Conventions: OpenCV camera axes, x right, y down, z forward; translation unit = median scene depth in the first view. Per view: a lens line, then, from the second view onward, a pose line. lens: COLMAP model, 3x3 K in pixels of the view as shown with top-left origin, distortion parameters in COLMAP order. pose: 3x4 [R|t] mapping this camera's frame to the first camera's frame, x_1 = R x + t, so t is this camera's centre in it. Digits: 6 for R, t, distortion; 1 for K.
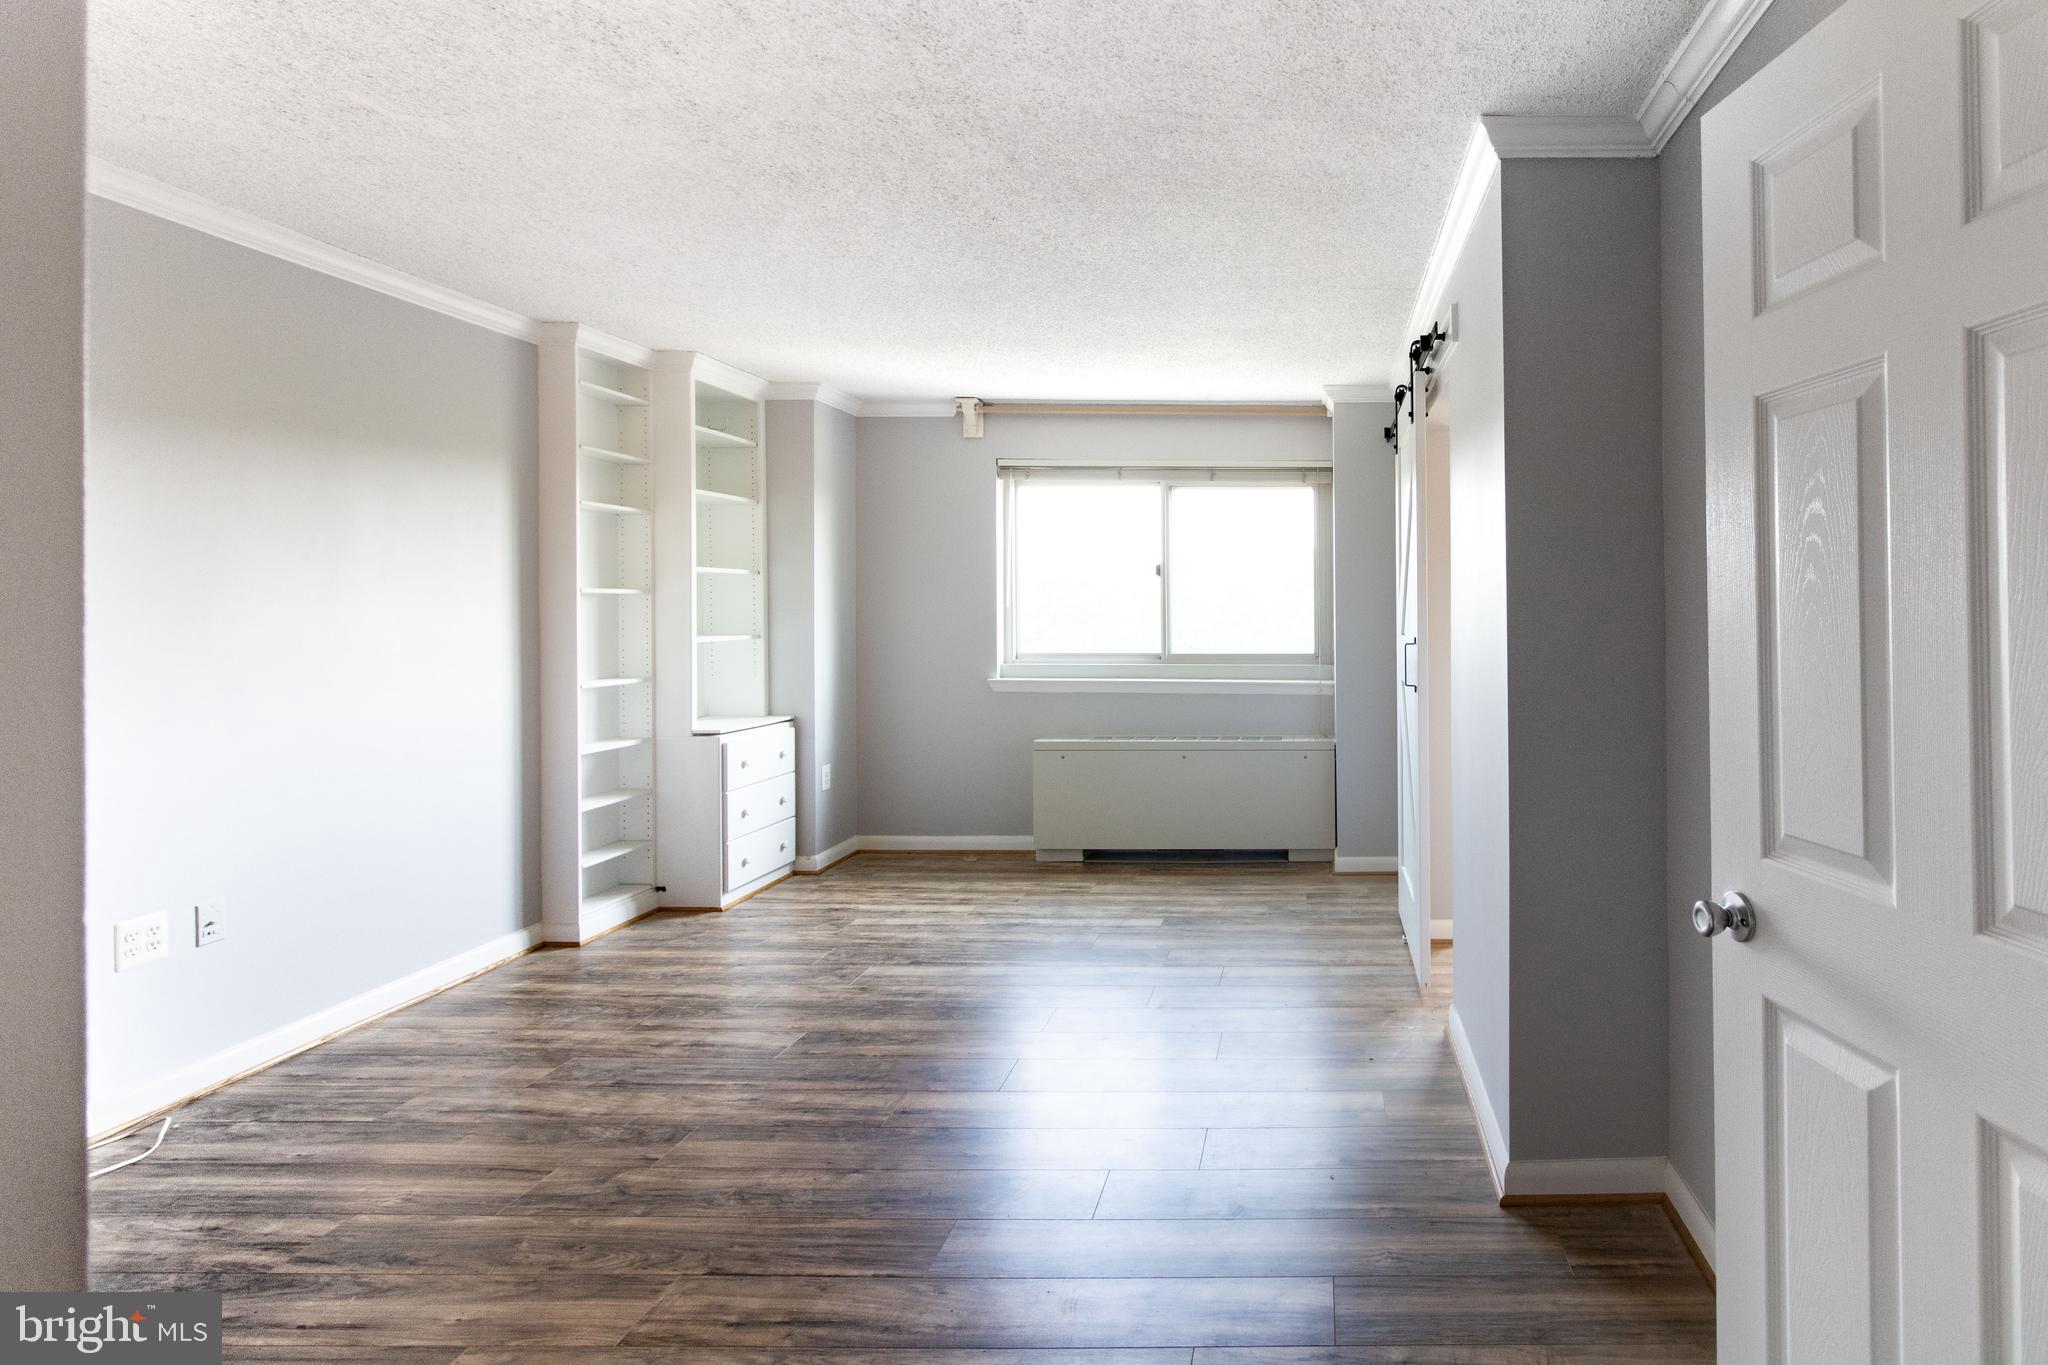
lens RADIAL K [[1056.8, 0, 1020.3], [0, 1056.8, 602.7], [0, 0, 1]] dist [-0.000383, -0.000588]
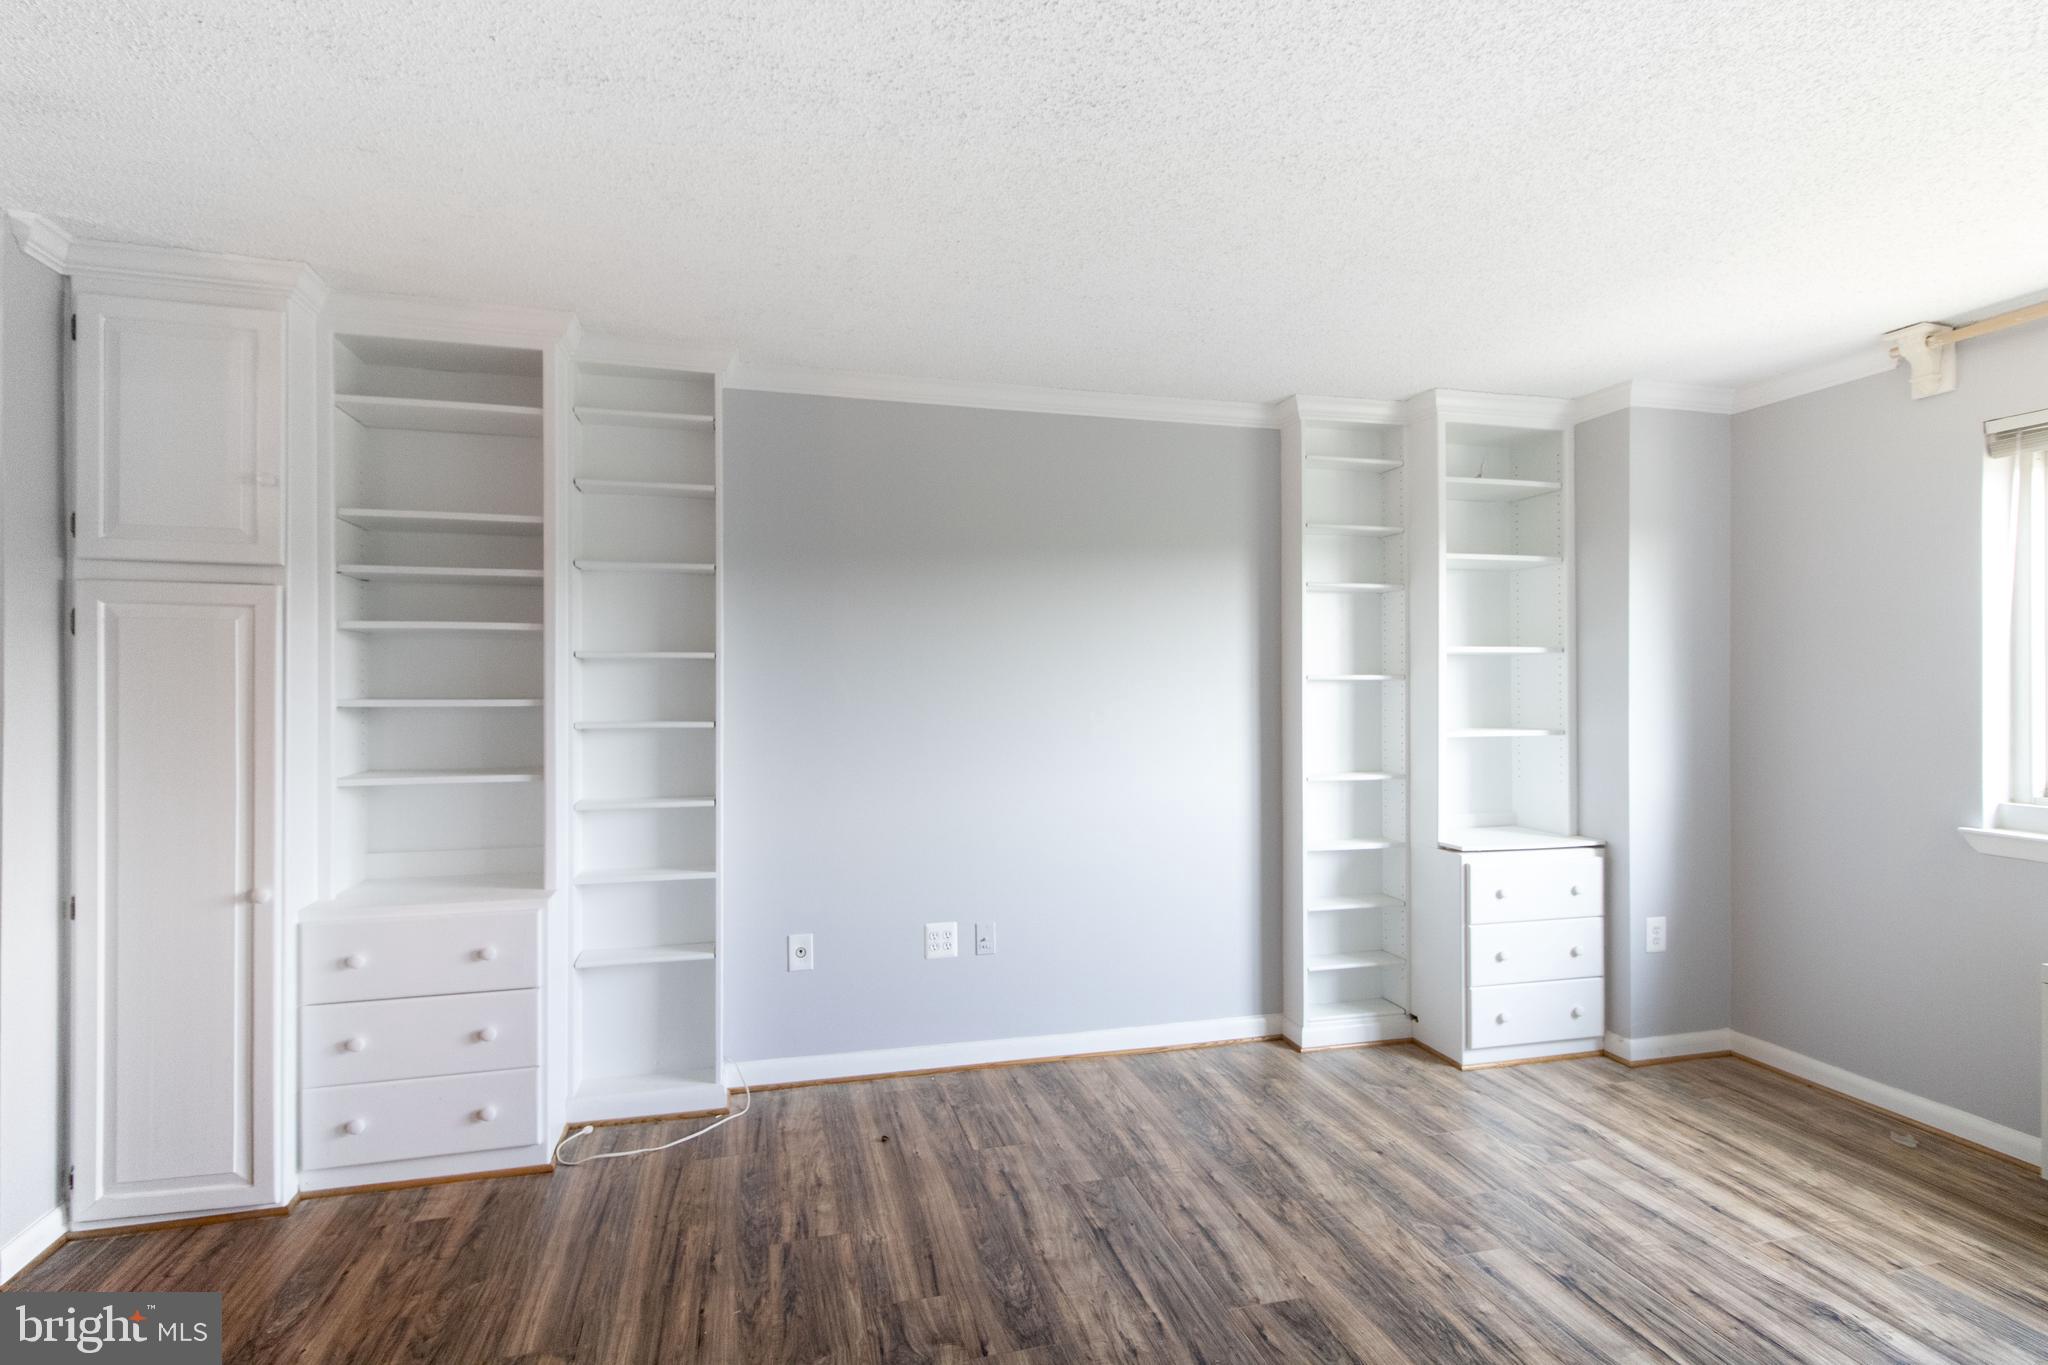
lens RADIAL K [[904.7, 0, 1015.3], [0, 904.7, 690.9], [0, 0, 1]] dist [0.006502, 0.000075]
pose [[0.470586, 0.002258, -0.882351, 0.165058], [0.007517, 0.999950, 0.006569, -0.006369], [0.882322, -0.009724, 0.470546, 0.361455]]
